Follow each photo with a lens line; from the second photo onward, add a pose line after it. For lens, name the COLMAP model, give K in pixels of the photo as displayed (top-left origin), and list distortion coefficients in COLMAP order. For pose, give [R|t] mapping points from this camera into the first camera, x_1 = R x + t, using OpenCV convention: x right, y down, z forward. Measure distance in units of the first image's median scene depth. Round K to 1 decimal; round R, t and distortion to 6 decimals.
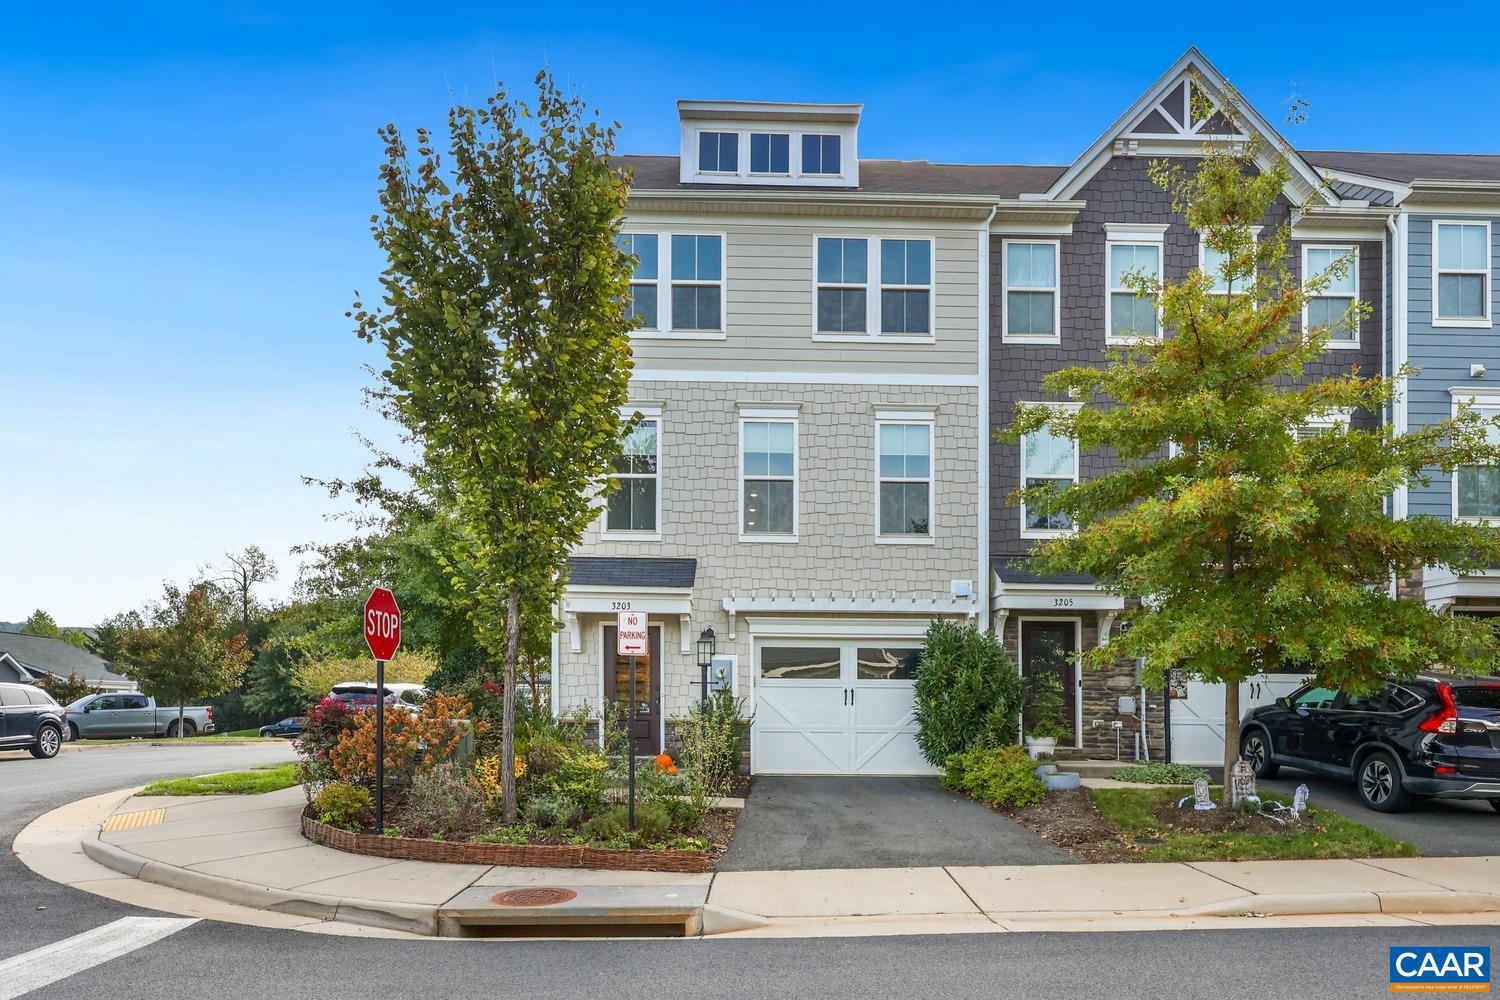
lens RADIAL K [[866.3, 0, 749.7], [0, 866.3, 511.8], [0, 0, 1]] dist [-0.013176, -0.002800]
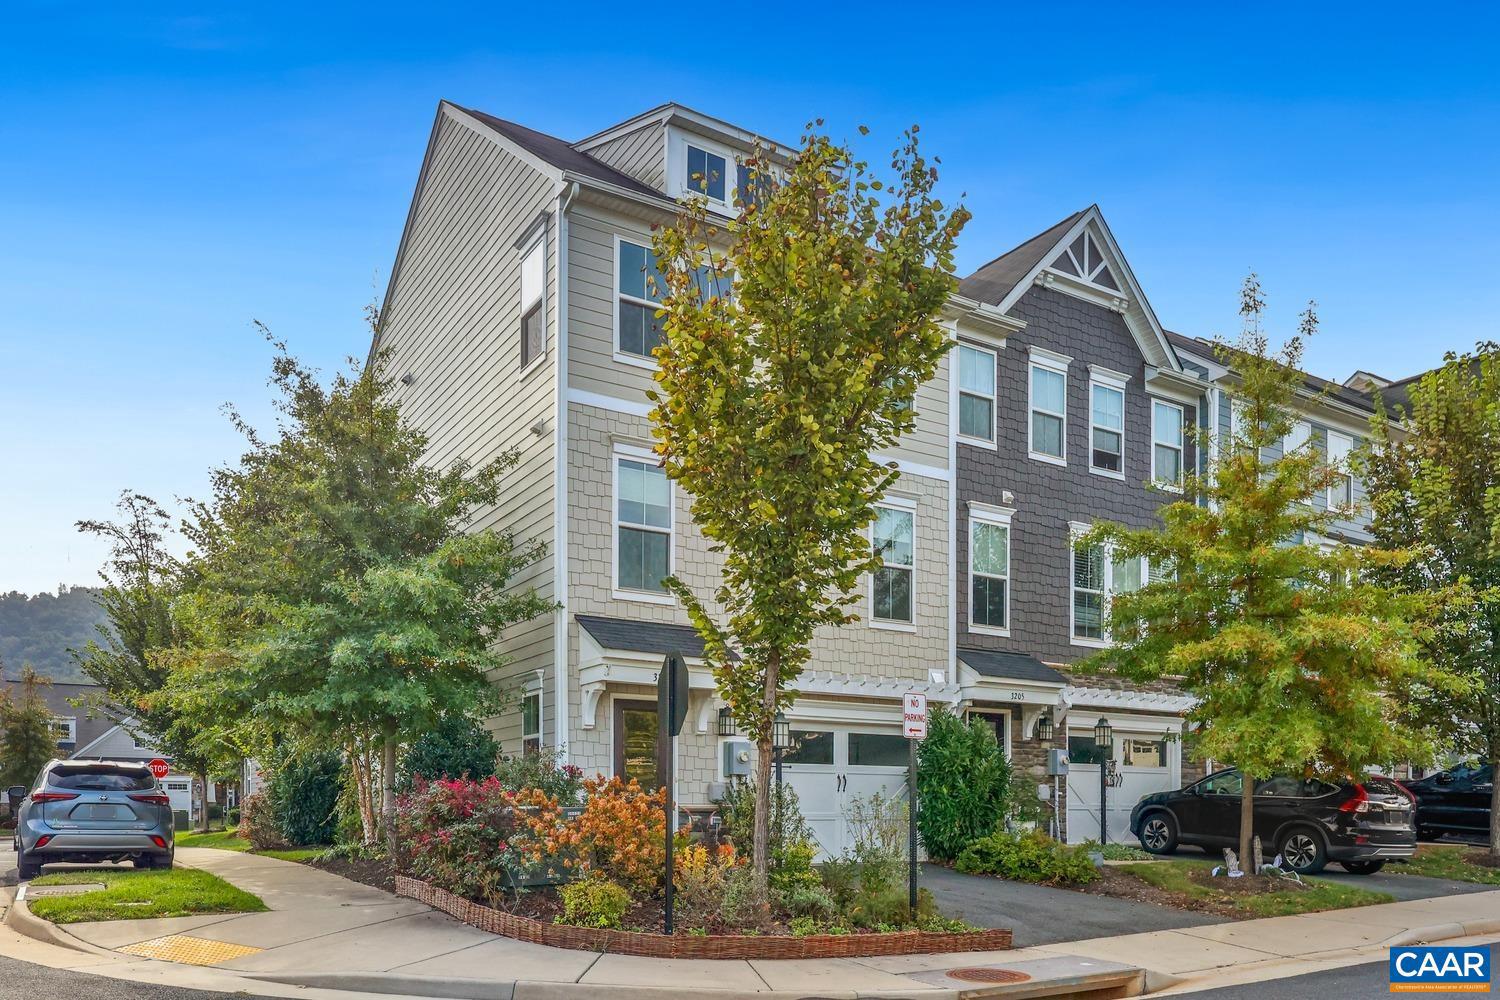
lens RADIAL K [[1104.4, 0, 751.6], [0, 1104.4, 491.5], [0, 0, 1]] dist [-0.027648, -0.007254]
pose [[0.852758, 0.139410, 0.503358, -0.600432], [-0.118265, 0.990229, -0.073896, -0.007623], [-0.508741, 0.003486, 0.860913, -0.017777]]
